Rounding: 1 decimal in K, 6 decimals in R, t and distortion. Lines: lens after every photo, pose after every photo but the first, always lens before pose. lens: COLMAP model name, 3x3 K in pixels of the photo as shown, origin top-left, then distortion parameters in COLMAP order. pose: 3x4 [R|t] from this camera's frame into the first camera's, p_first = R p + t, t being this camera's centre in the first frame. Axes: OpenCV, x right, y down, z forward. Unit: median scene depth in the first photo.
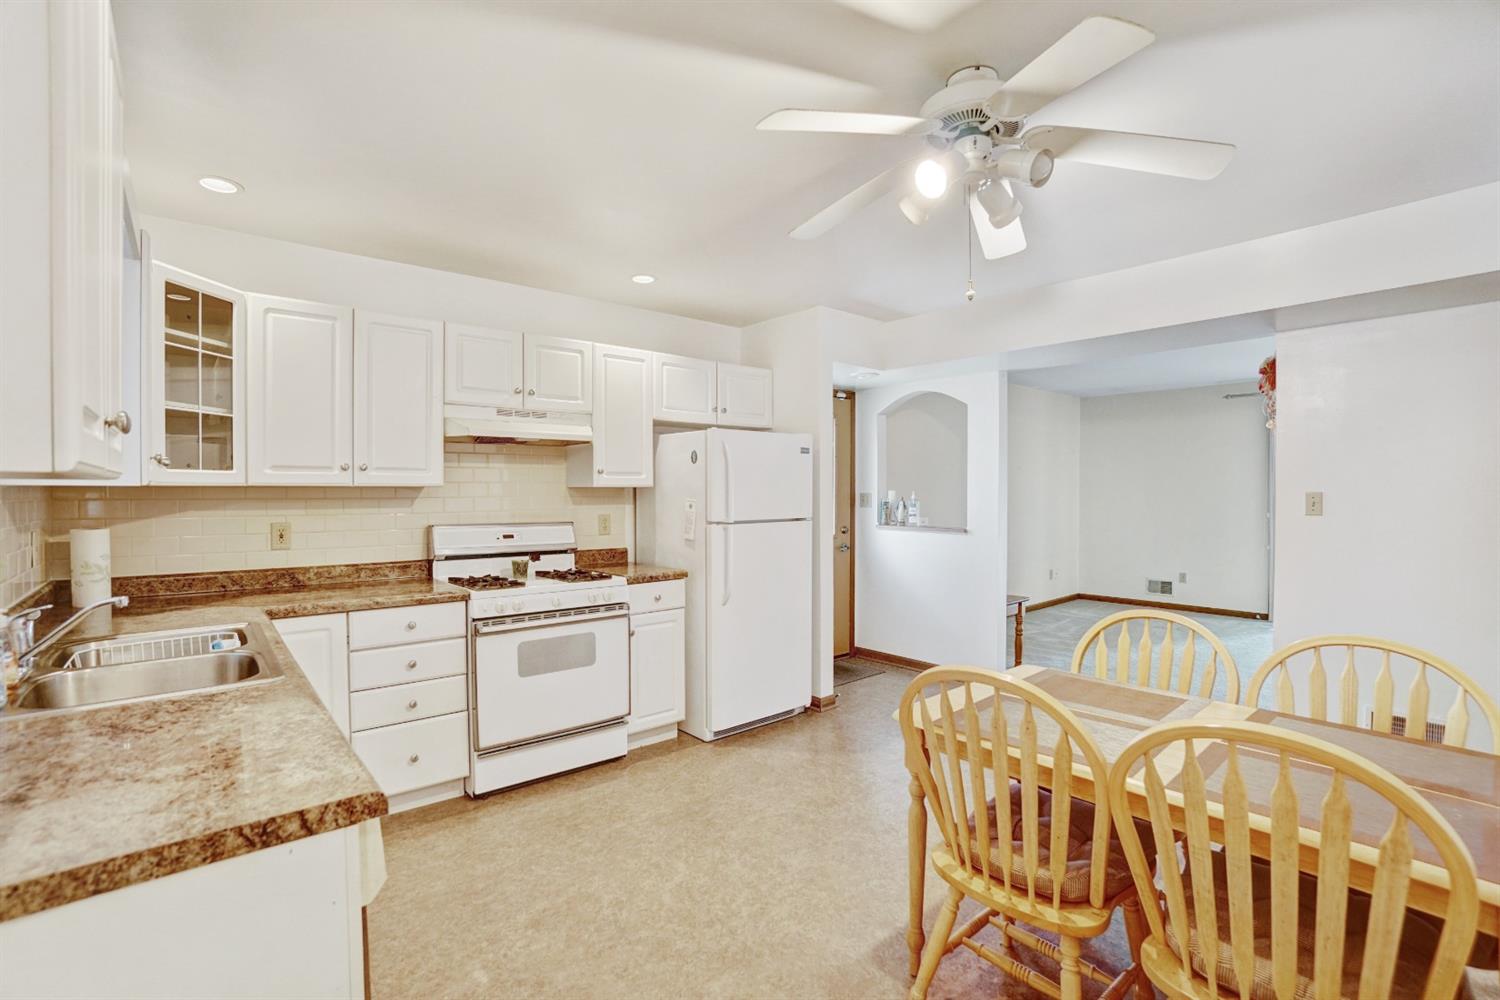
lens RADIAL K [[676.1, 0, 741.7], [0, 676.1, 493.1], [0, 0, 1]] dist [-0.012423, 0.001108]
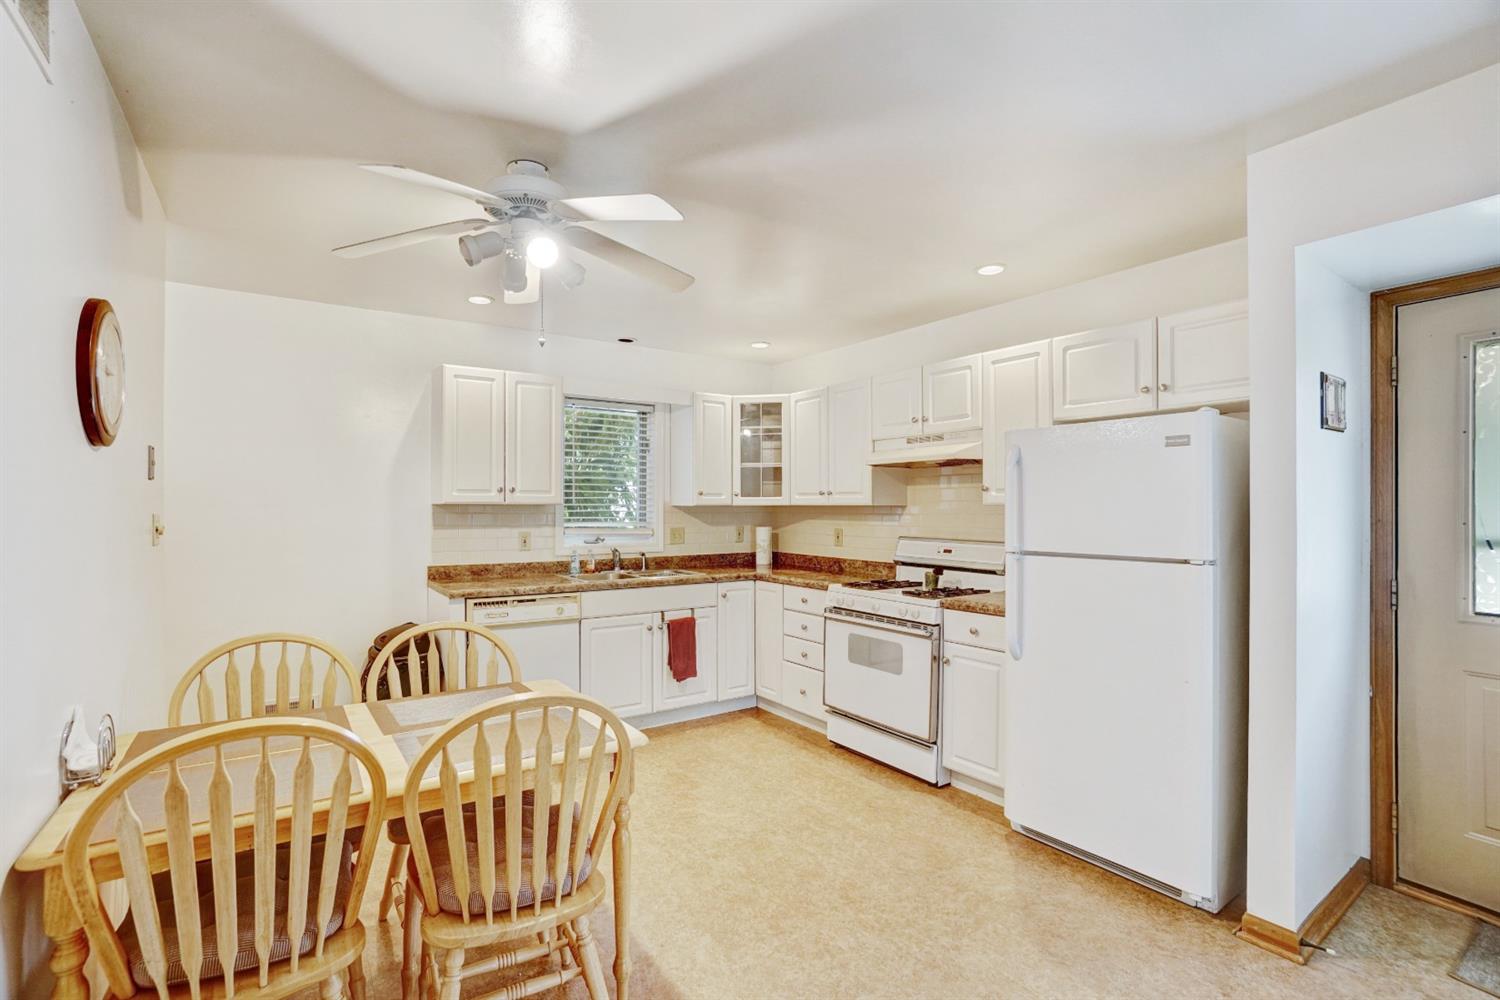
lens RADIAL K [[676.1, 0, 744.1], [0, 676.1, 506.3], [0, 0, 1]] dist [-0.012423, 0.001108]
pose [[-0.070877, -0.001968, -0.997483, 0.875998], [-0.008702, 0.999961, -0.001355, -0.004371], [0.997447, 0.008585, -0.070892, 0.862551]]
